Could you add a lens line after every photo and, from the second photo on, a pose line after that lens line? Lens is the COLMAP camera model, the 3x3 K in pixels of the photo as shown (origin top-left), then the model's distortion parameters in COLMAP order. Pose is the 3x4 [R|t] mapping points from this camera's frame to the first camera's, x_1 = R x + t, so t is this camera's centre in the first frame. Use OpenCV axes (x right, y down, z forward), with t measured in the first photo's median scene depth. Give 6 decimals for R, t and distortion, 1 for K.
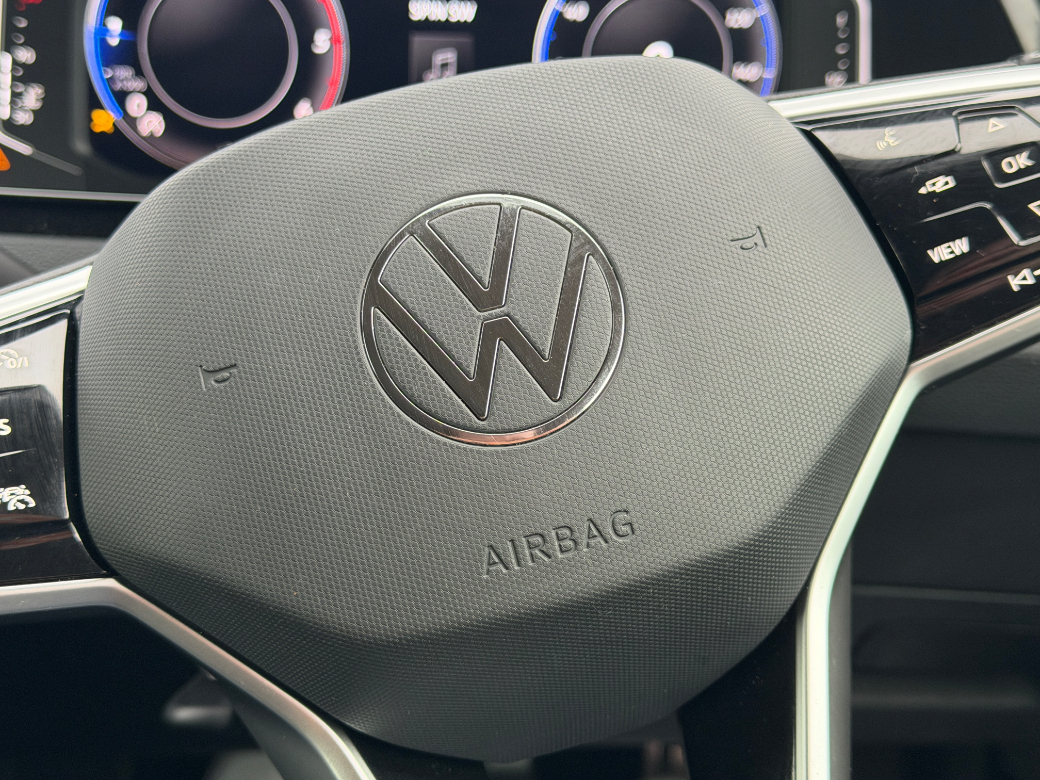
lens RADIAL K [[1465.1, 0, 520.6], [0, 1465.1, 393.3], [0, 0, 1]] dist [0.192583, 0.000000]
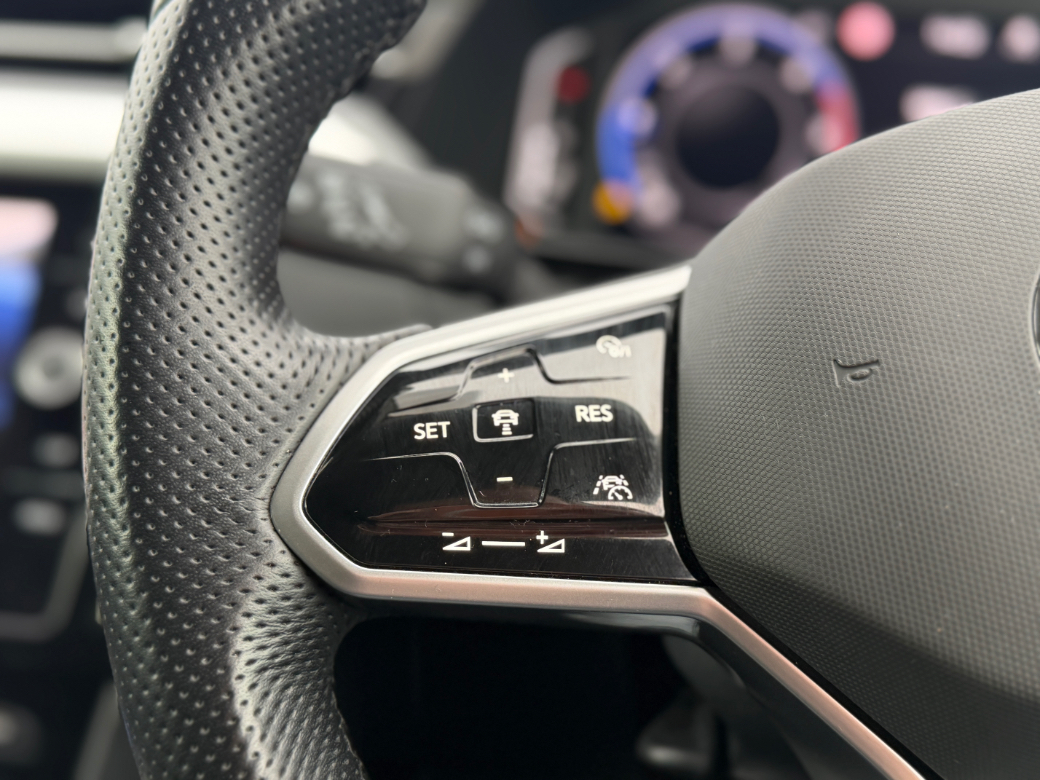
lens RADIAL K [[1124.1, 0, 521.3], [0, 1124.1, 387.6], [0, 0, 1]] dist [-0.006051, 0.000000]
pose [[0.970864, 0.087144, -0.223223, -0.247987], [-0.114152, 0.987234, -0.111075, 0.095346], [0.210694, 0.133320, 0.968418, 0.304324]]
